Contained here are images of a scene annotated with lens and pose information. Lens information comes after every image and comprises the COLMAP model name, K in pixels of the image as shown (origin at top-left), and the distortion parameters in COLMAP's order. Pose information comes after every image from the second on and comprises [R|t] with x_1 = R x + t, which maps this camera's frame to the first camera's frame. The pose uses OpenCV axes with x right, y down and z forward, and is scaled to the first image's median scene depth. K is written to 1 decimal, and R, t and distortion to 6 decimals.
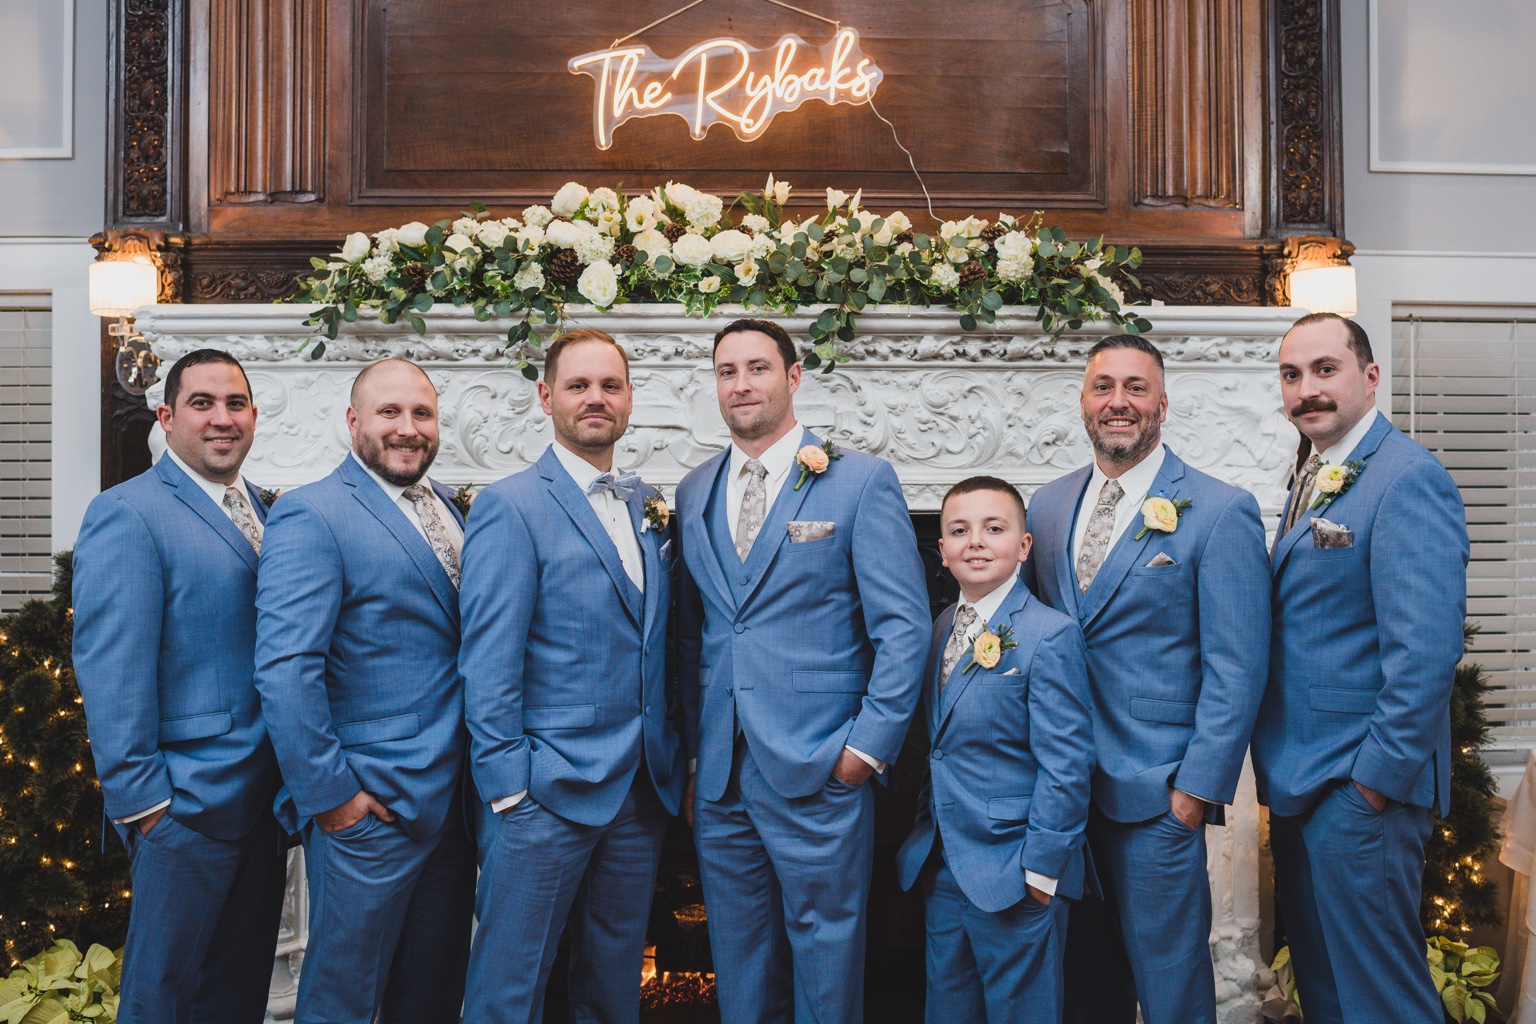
lens RADIAL K [[1540.5, 0, 768.0], [0, 1540.5, 512.0], [0, 0, 1]] dist [-0.075909, 0.024135]
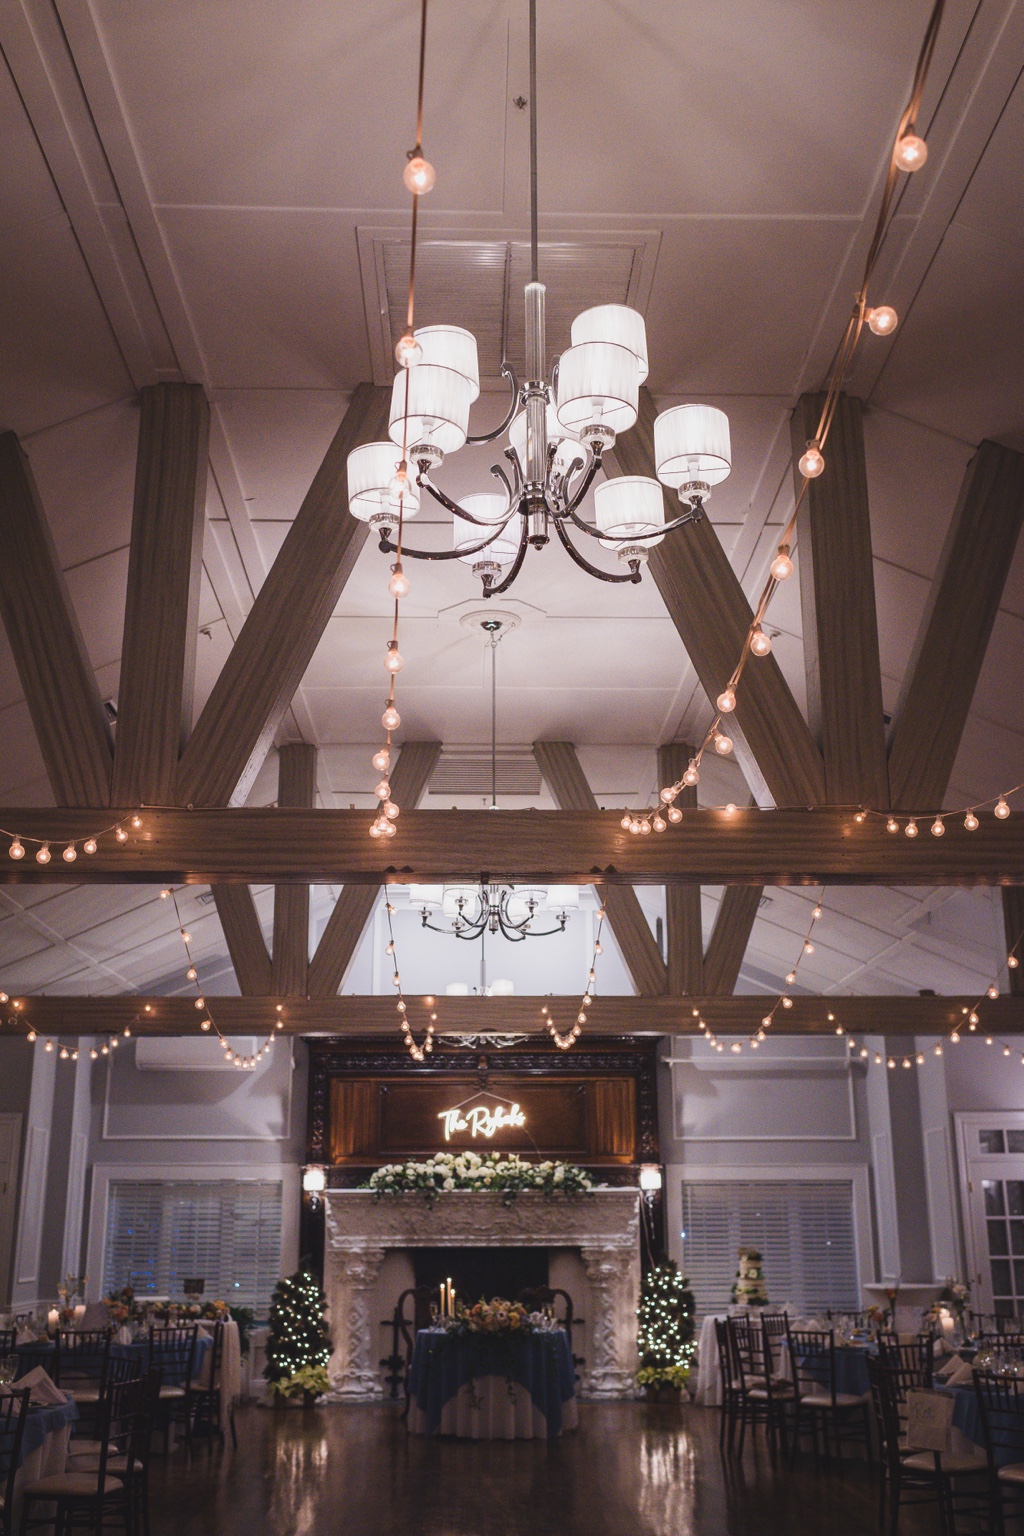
lens RADIAL K [[1558.5, 0, 512.0], [0, 1558.5, 768.0], [0, 0, 1]] dist [-0.002017, -0.022908]
pose [[0.999972, -0.005672, -0.004904, 0.069725], [0.003994, 0.956480, -0.291770, -0.007605], [0.006345, 0.291742, 0.956476, -2.902592]]
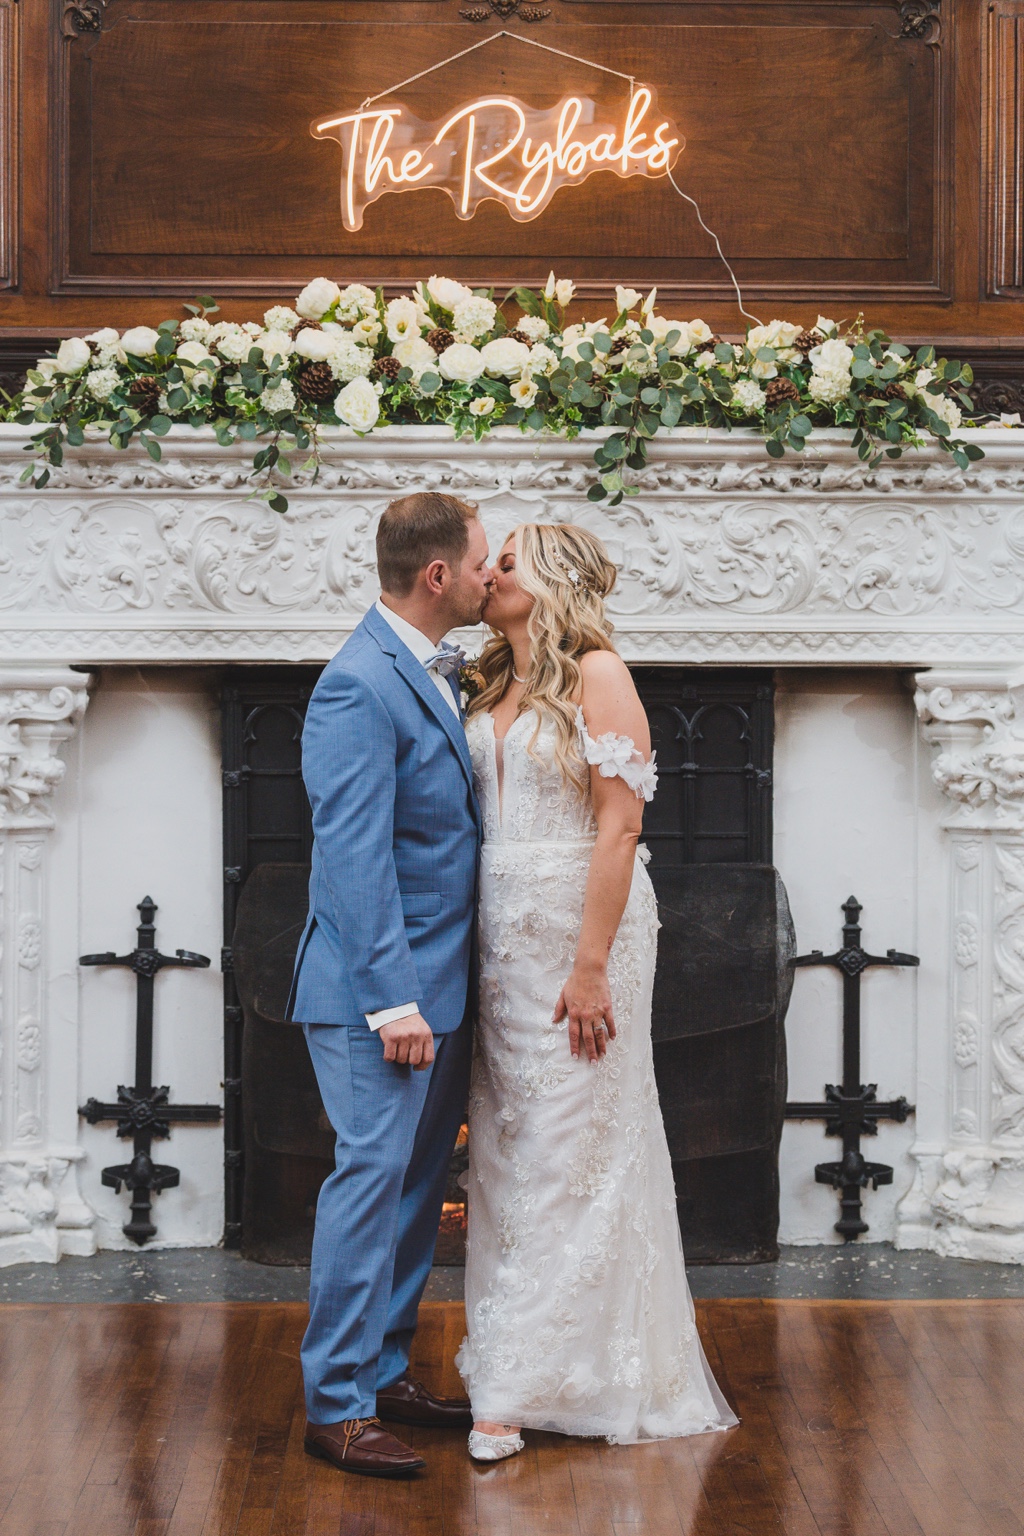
lens RADIAL K [[3269.1, 0, 512.0], [0, 3269.1, 768.0], [0, 0, 1]] dist [-0.013857, -0.184186]
pose [[0.999976, 0.005240, -0.004425, -0.010972], [-0.005095, 0.999472, 0.032101, 0.000166], [0.004591, -0.032078, 0.999475, -0.861312]]
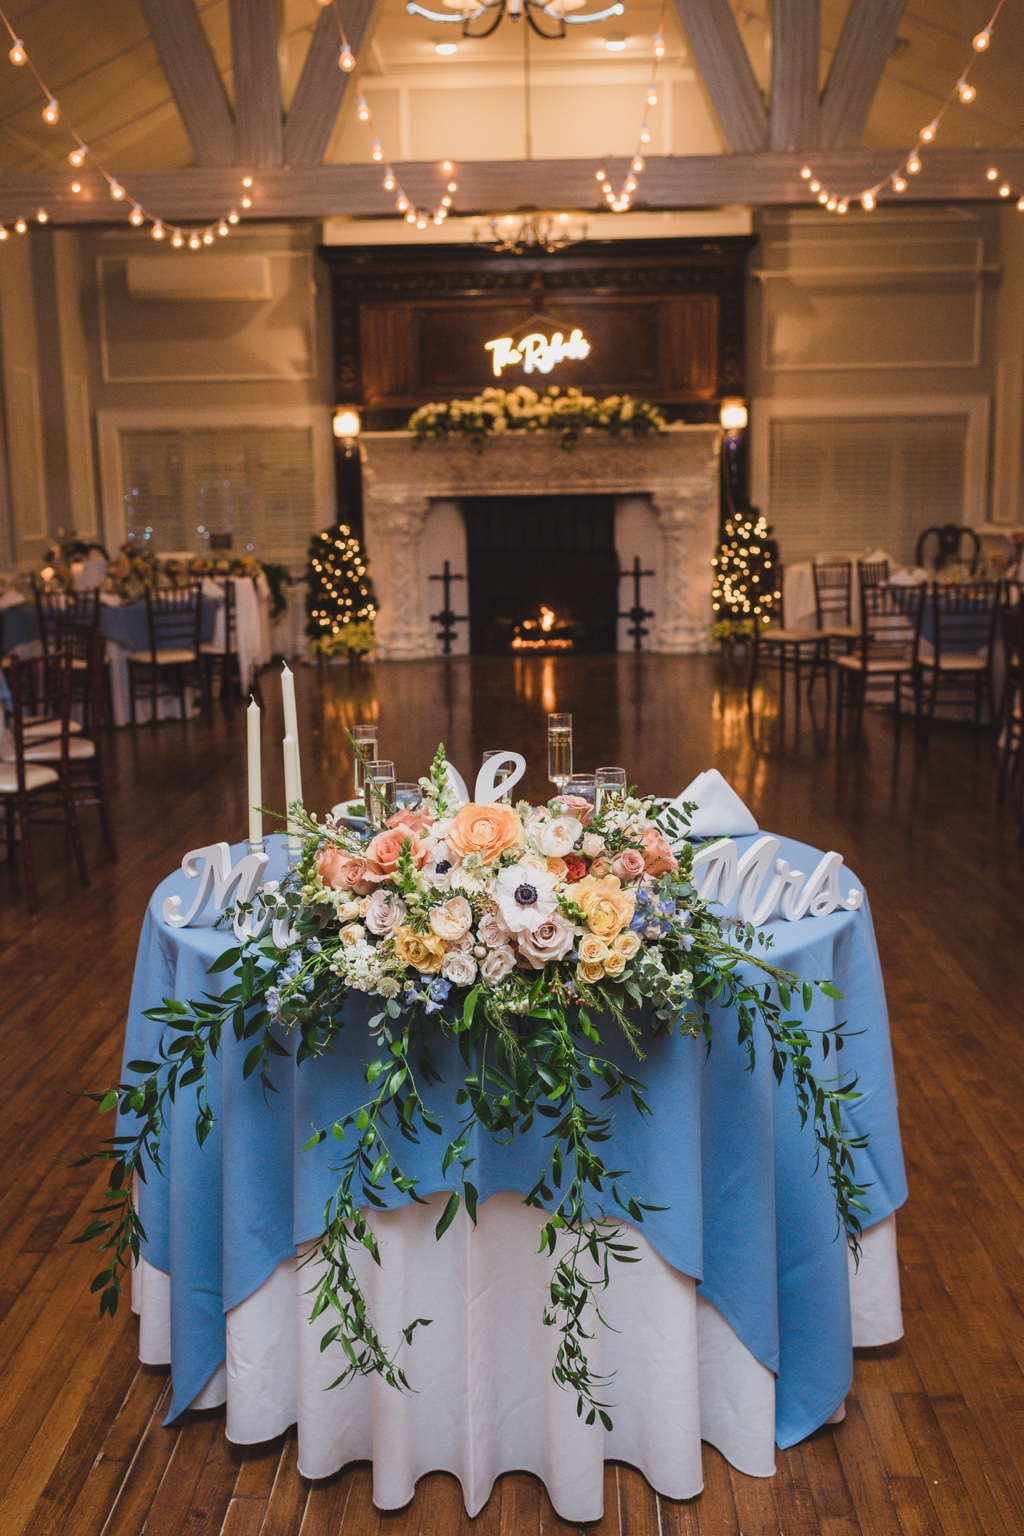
lens RADIAL K [[1540.5, 0, 509.8], [0, 1540.5, 822.6], [0, 0, 1]] dist [-0.075909, 0.024135]
pose [[0.998097, -0.006627, -0.061305, 0.105354], [0.018919, 0.979169, 0.202165, 0.023206], [0.058688, -0.202940, 0.977431, -2.320989]]
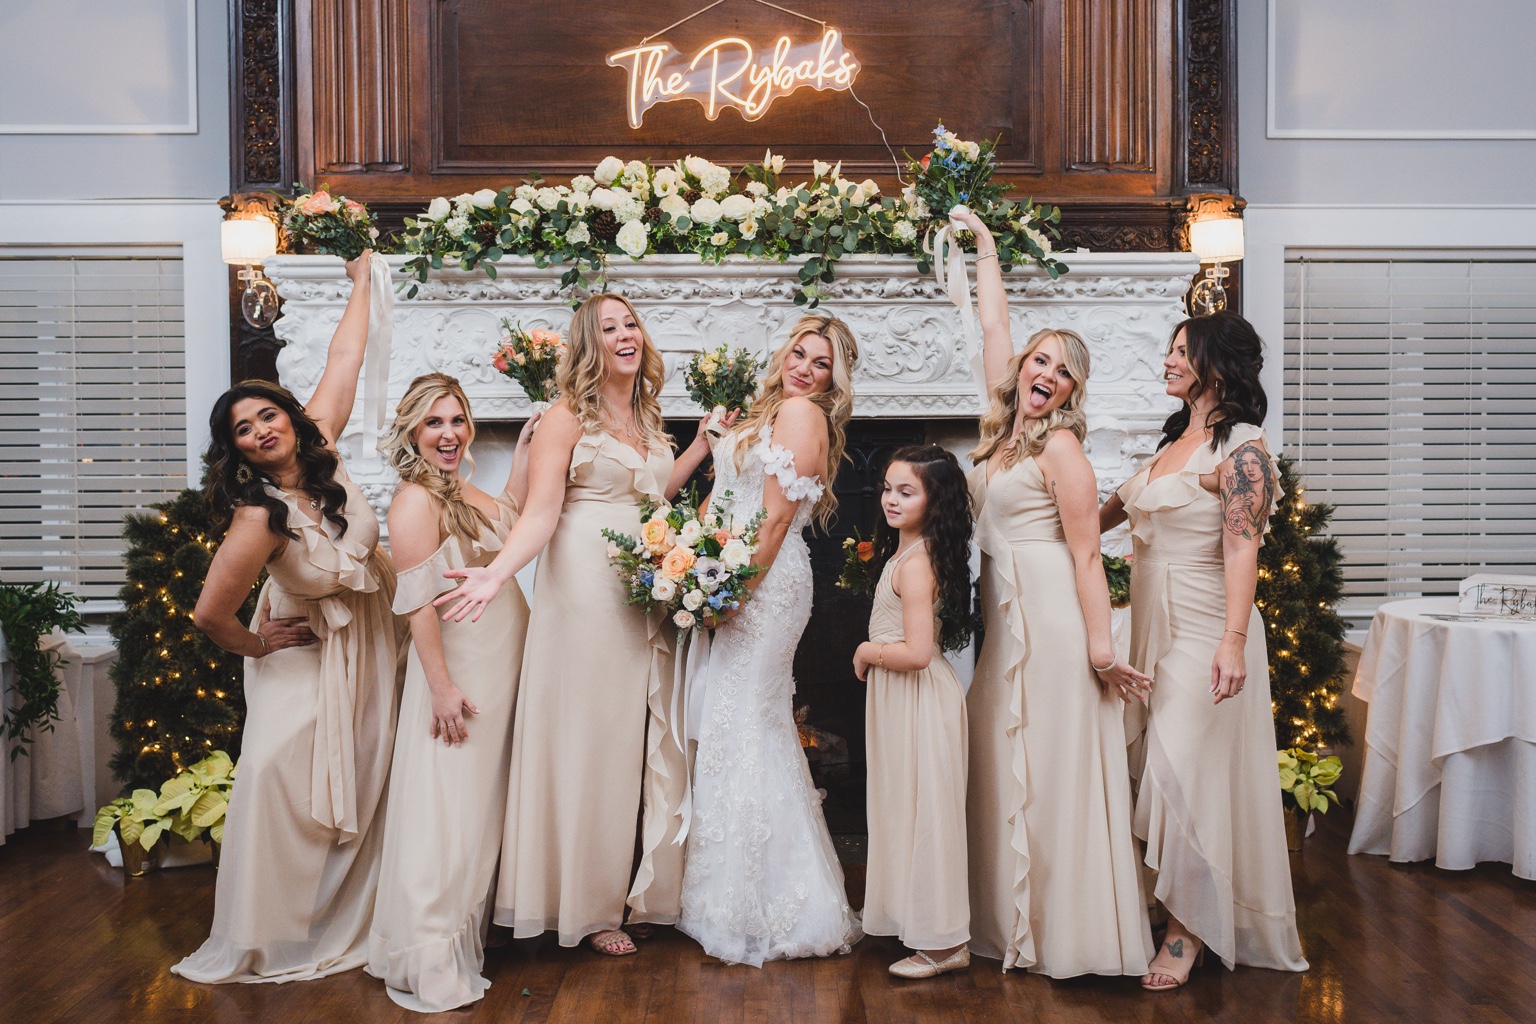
lens RADIAL K [[1558.5, 0, 799.0], [0, 1558.5, 499.1], [0, 0, 1]] dist [-0.002017, -0.022908]
pose [[0.999972, -0.004635, -0.005858, 0.033379], [0.004790, 0.999629, 0.026808, 0.032367], [0.005732, -0.026835, 0.999623, -0.287181]]
